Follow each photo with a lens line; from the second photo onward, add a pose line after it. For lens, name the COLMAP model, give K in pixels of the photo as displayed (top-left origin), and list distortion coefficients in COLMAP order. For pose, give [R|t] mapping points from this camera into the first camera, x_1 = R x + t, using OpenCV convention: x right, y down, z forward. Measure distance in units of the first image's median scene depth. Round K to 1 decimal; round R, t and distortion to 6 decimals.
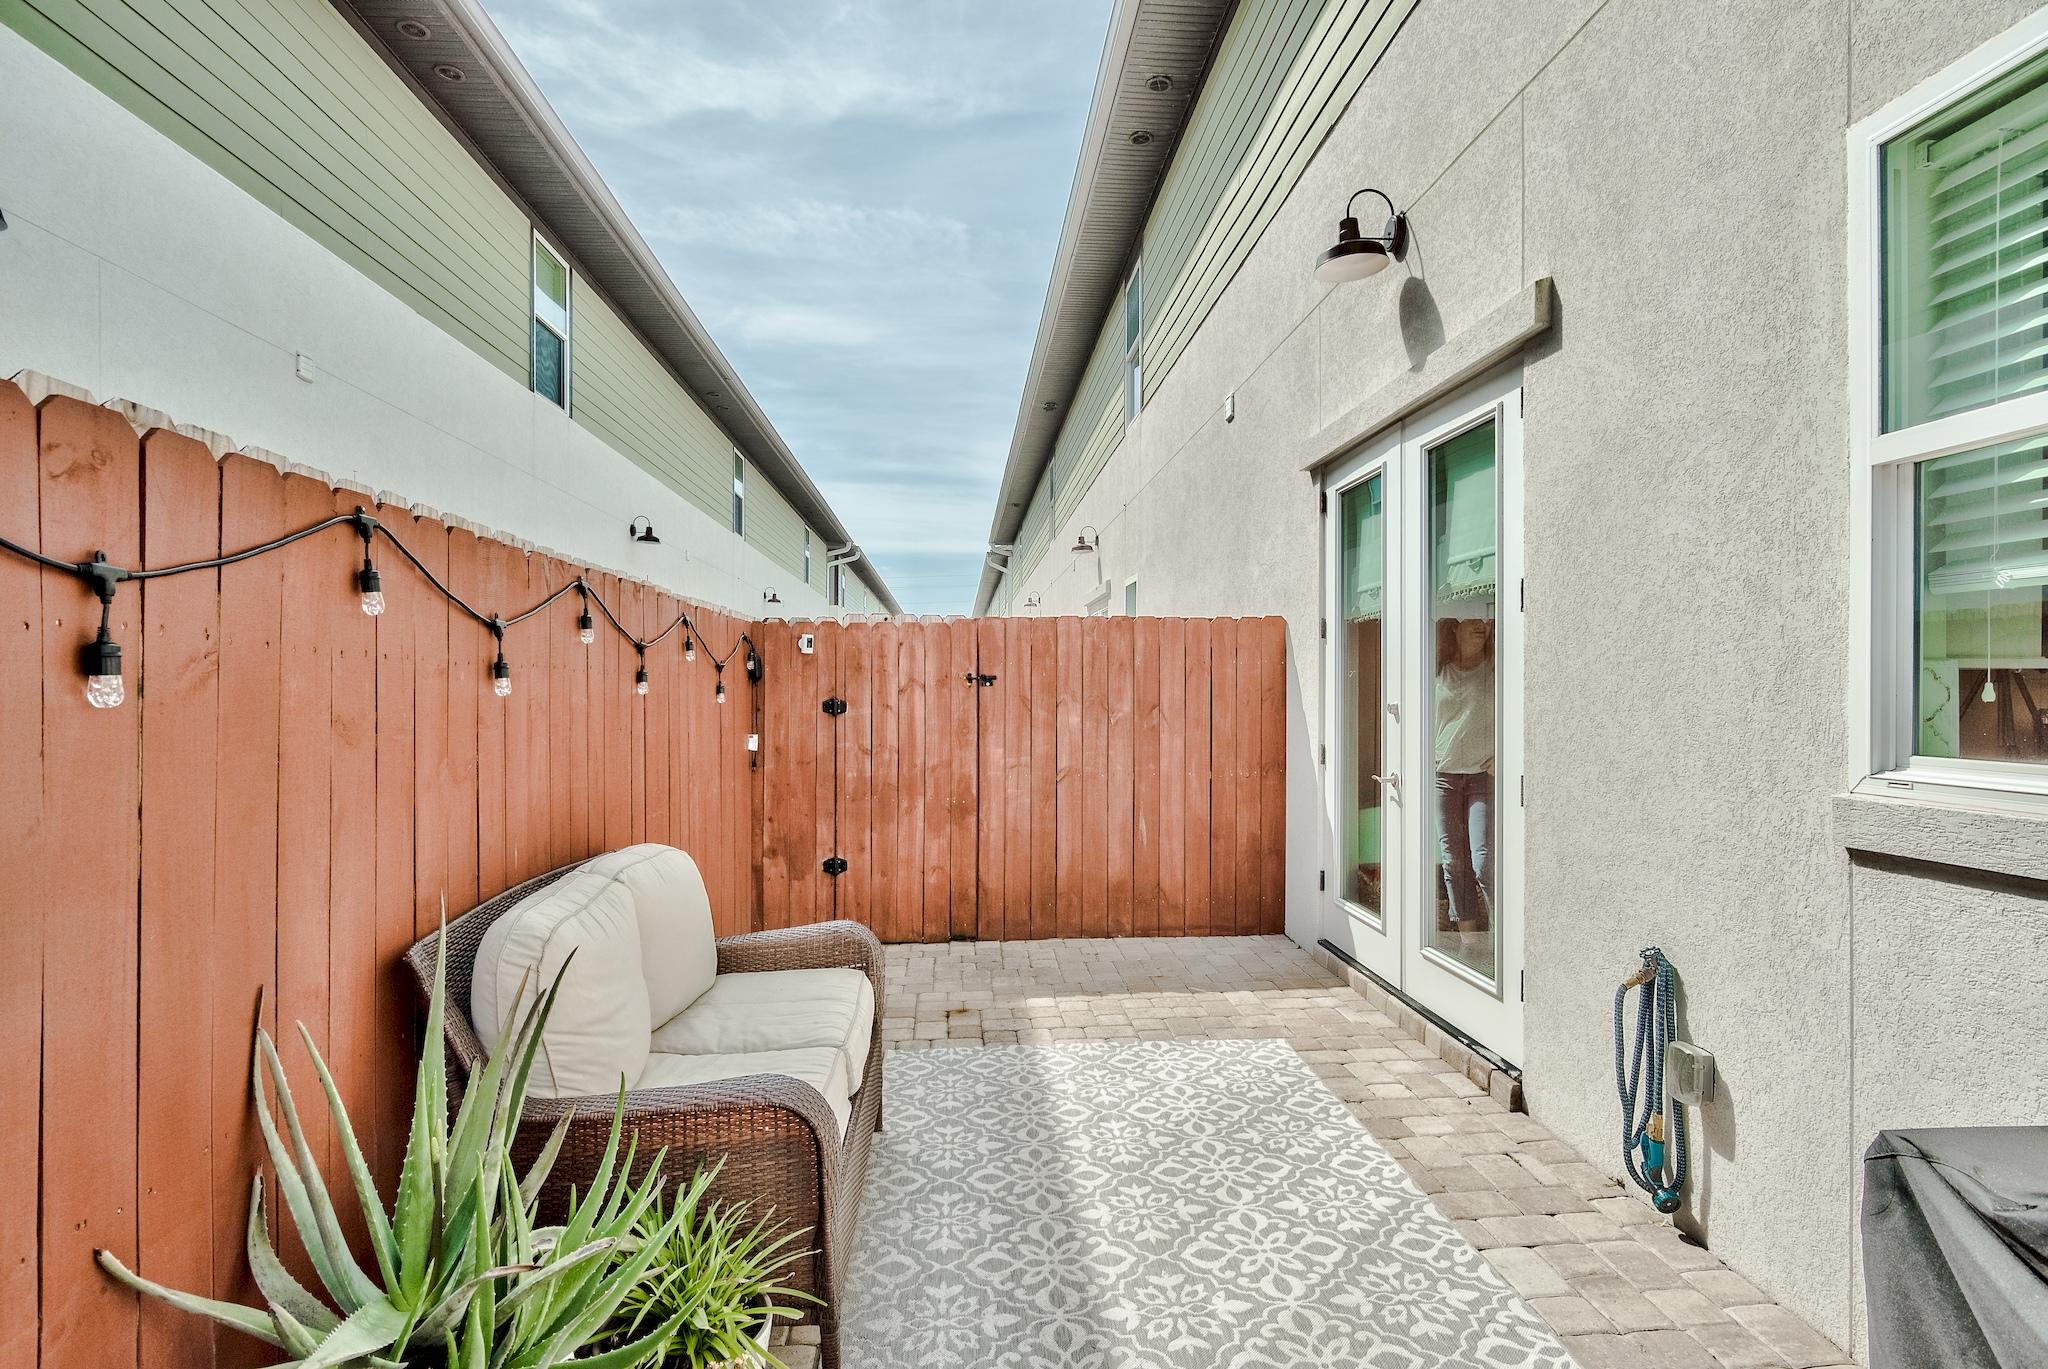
lens RADIAL K [[997.6, 0, 1016.3], [0, 997.6, 685.7], [0, 0, 1]] dist [-0.004384, 0.000614]
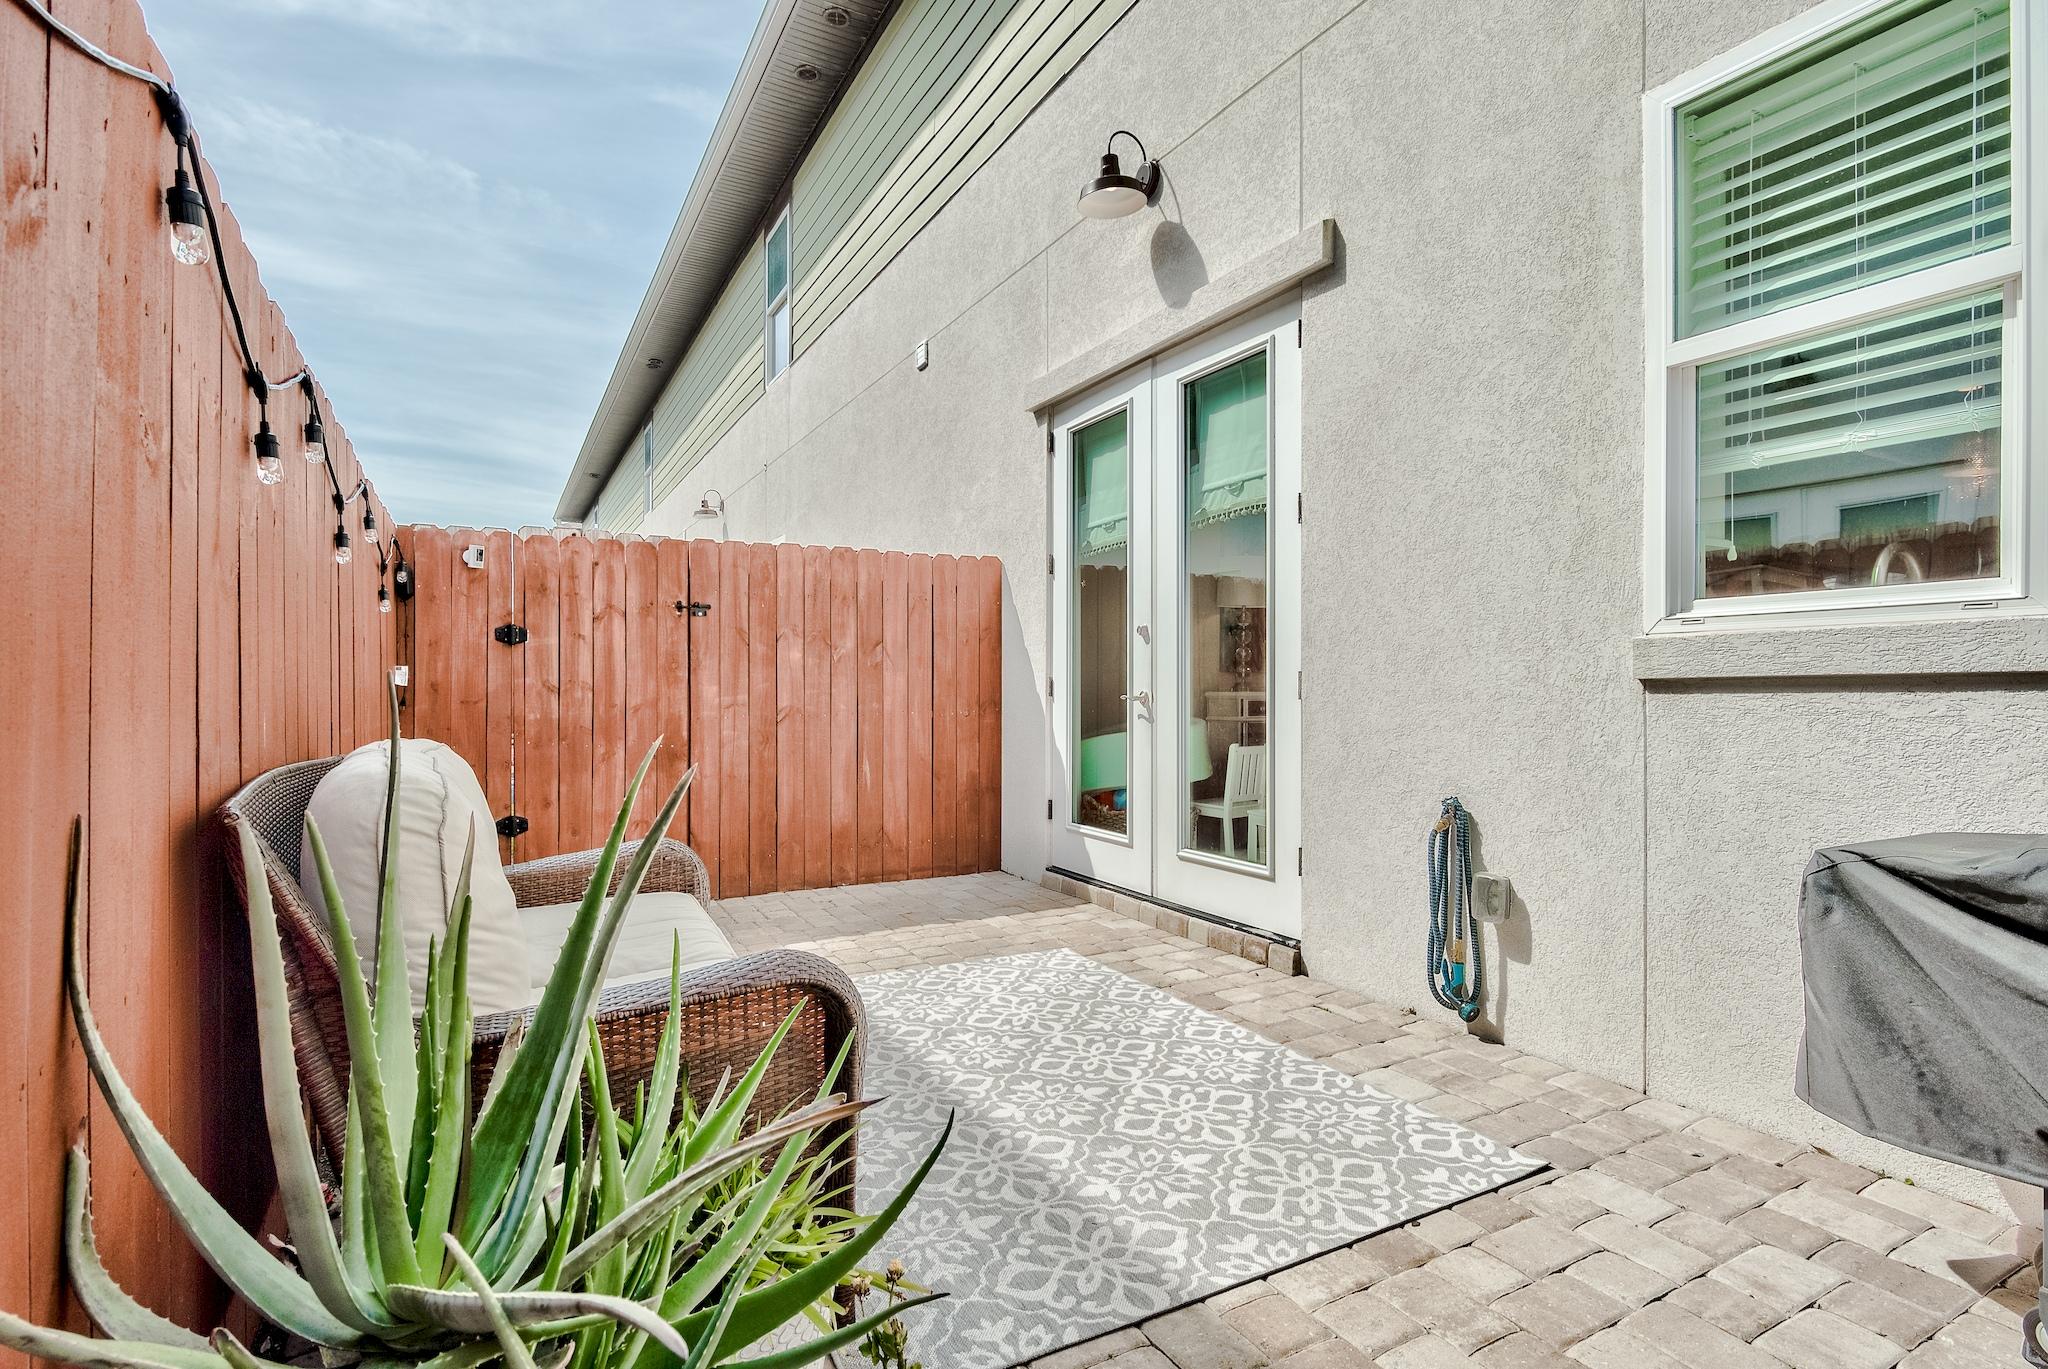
lens RADIAL K [[997.6, 0, 1018.3], [0, 997.6, 683.8], [0, 0, 1]] dist [-0.004384, 0.000614]
pose [[0.914038, -0.000265, 0.405629, -0.226567], [-0.000842, 0.999996, 0.002552, 0.101931], [-0.405629, -0.002674, 0.914034, 0.117289]]
